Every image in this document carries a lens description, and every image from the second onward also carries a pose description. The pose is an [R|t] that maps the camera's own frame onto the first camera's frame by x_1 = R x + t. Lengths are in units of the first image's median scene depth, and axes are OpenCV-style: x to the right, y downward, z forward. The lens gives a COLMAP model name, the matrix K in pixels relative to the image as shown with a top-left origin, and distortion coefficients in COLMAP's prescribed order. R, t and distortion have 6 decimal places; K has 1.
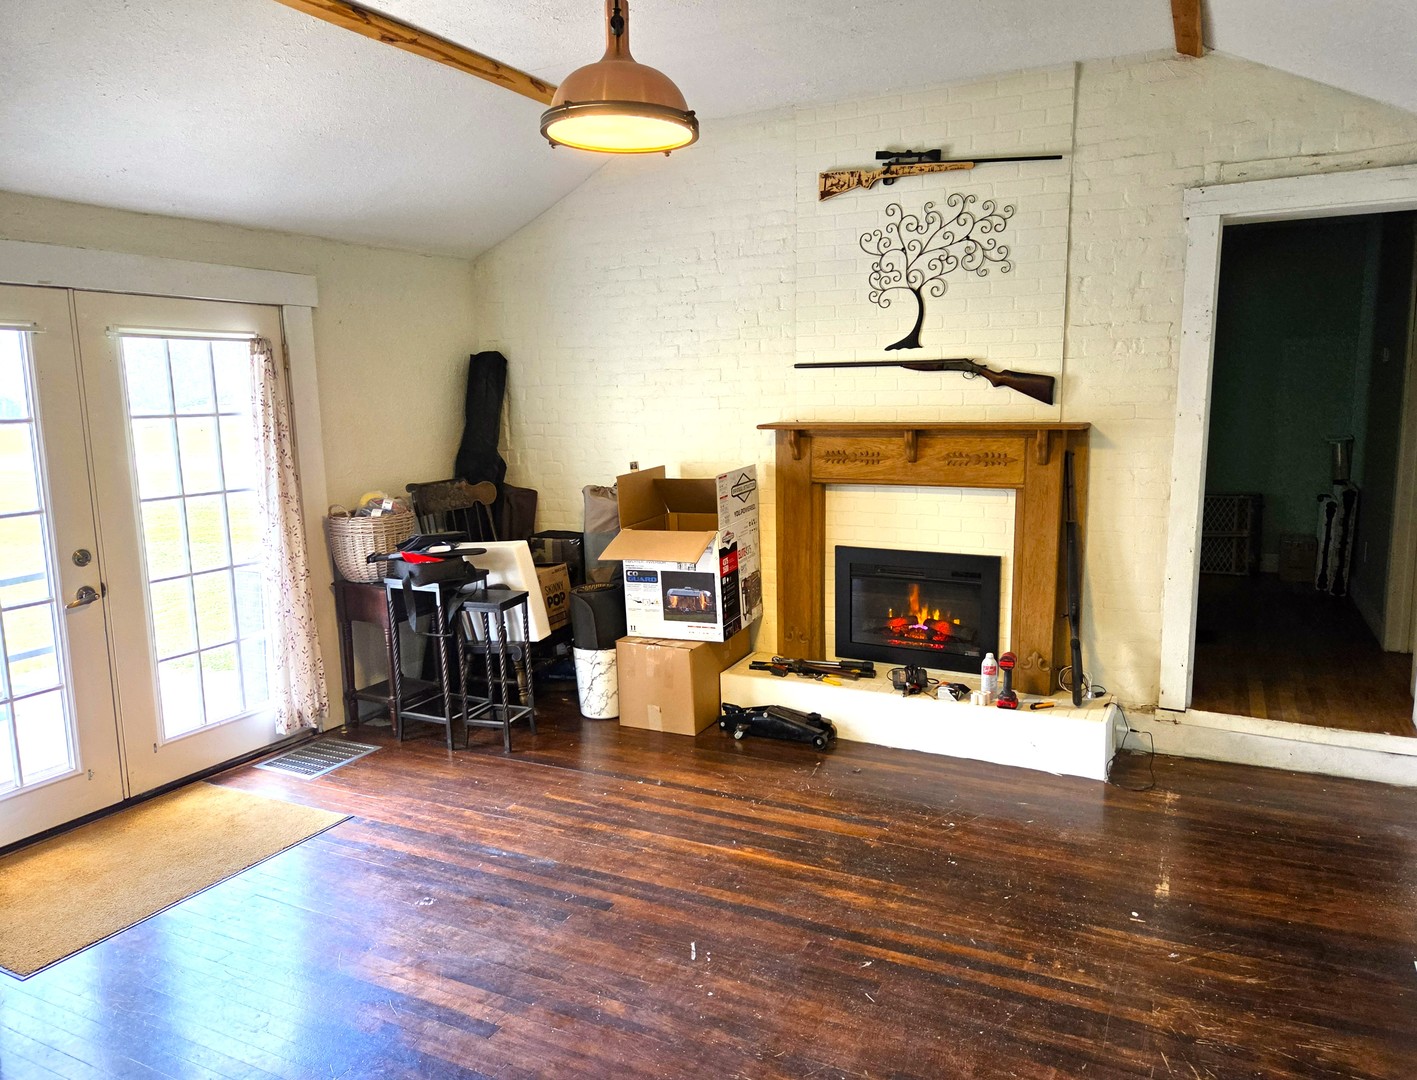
lens RADIAL K [[1005.8, 0, 710.8], [0, 1005.8, 538.1], [0, 0, 1]] dist [0.038742, 0.000997]
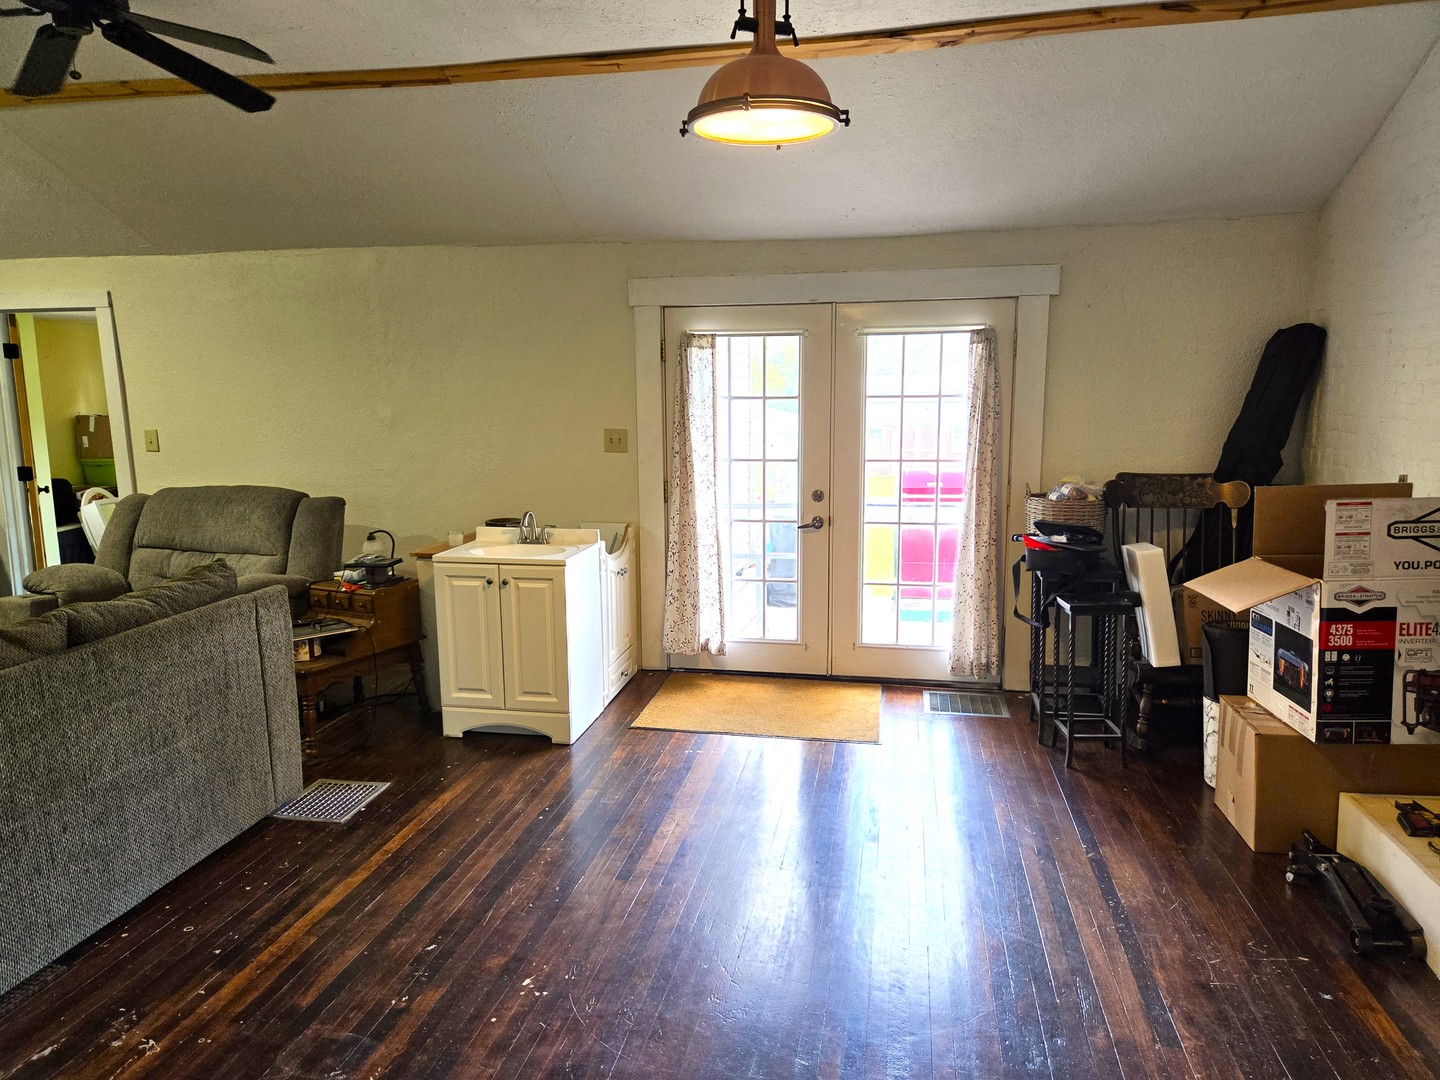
lens RADIAL K [[967.6, 0, 722.1], [0, 967.6, 540.2], [0, 0, 1]] dist [0.062169, -0.027885]
pose [[0.268743, 0.165509, -0.948886, 0.547219], [-0.137477, 0.981632, 0.132284, -0.069085], [0.953351, 0.094899, 0.286560, 0.430683]]
